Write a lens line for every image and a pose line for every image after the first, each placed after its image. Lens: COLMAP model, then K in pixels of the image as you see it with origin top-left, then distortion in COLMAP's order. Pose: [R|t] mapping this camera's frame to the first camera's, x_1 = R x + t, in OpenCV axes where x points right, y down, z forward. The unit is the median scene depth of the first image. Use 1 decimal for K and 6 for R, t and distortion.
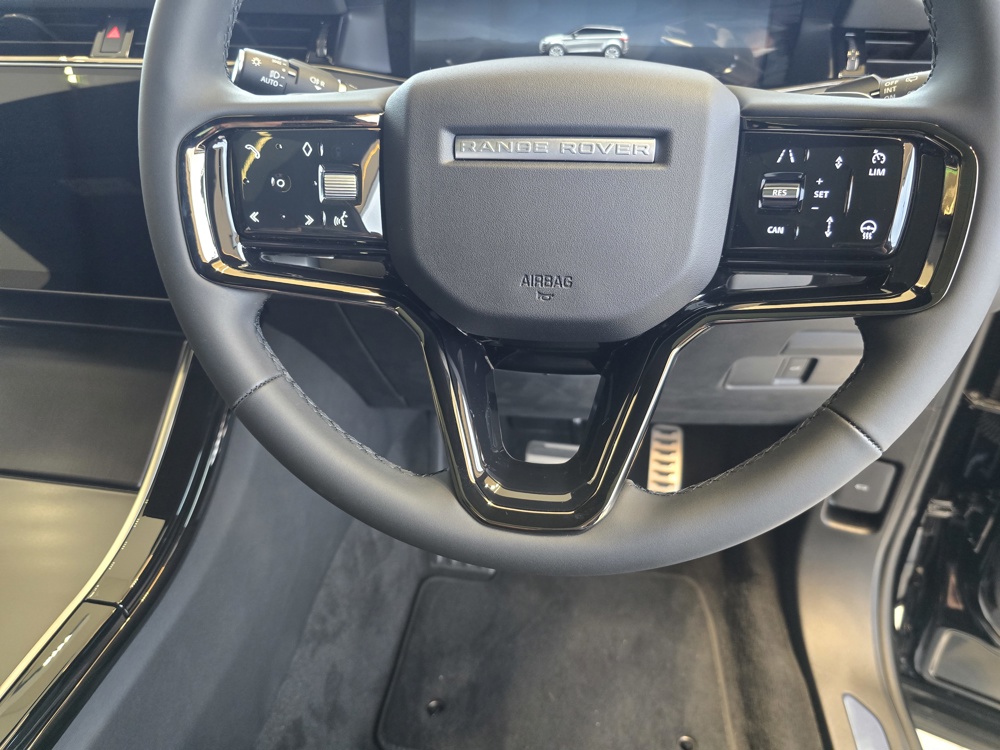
lens RADIAL K [[695.0, 0, 494.8], [0, 695.0, 363.6], [0, 0, 1]] dist [-0.012145, -0.002222]
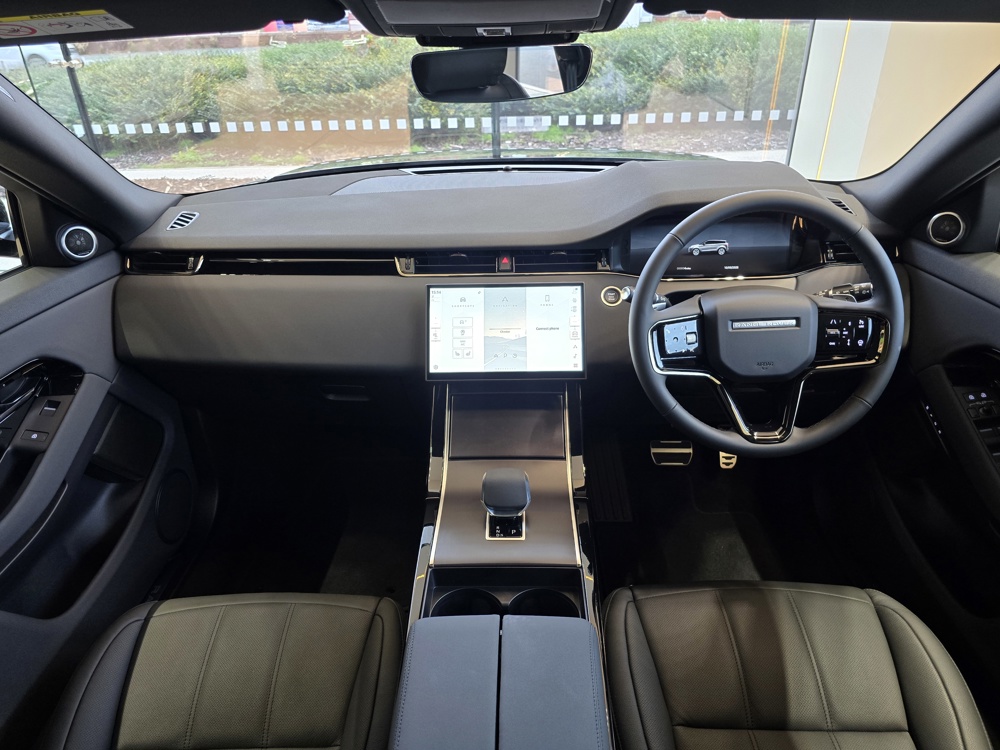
lens RADIAL K [[678.6, 0, 500.0], [0, 678.6, 375.0], [0, 0, 1]] dist [0.069391, -0.090069]
pose [[0.991887, -0.083979, 0.095432, -1.471814], [0.088096, 0.995318, -0.039769, -0.049434], [-0.091646, 0.047853, 0.994641, -2.079689]]
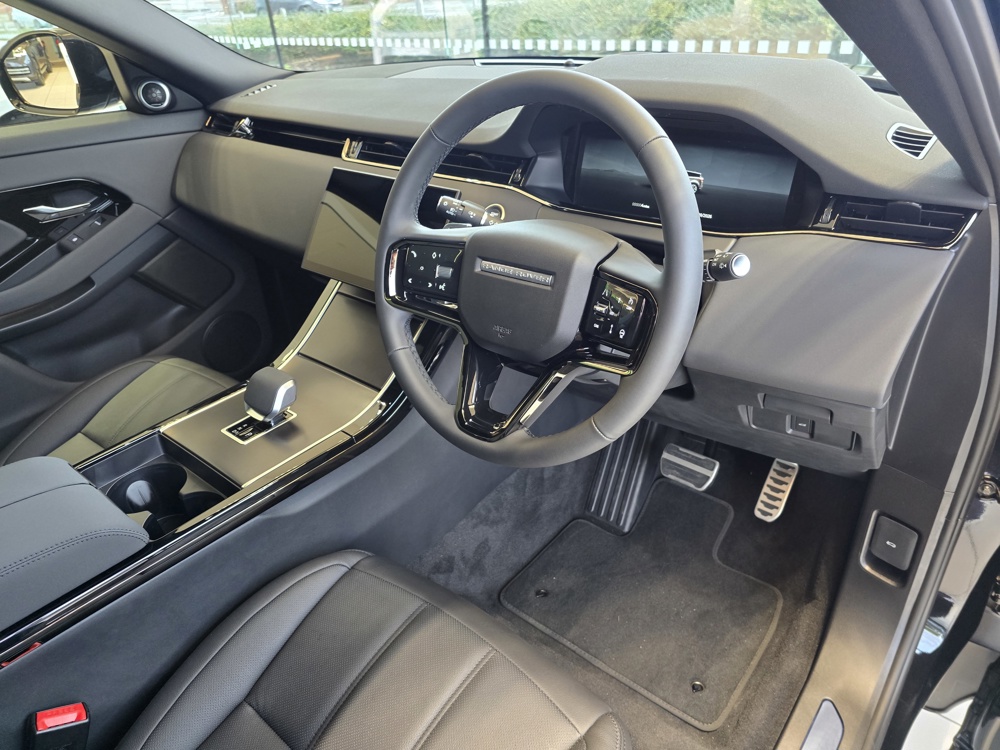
lens RADIAL K [[686.2, 0, 500.5], [0, 686.2, 358.9], [0, 0, 1]] dist [0.016616, -0.000656]
pose [[0.852481, 0.207038, -0.480012, 1.151773], [-0.207925, 0.976760, 0.052029, -0.137641], [0.479629, 0.055453, 0.875718, -0.948259]]
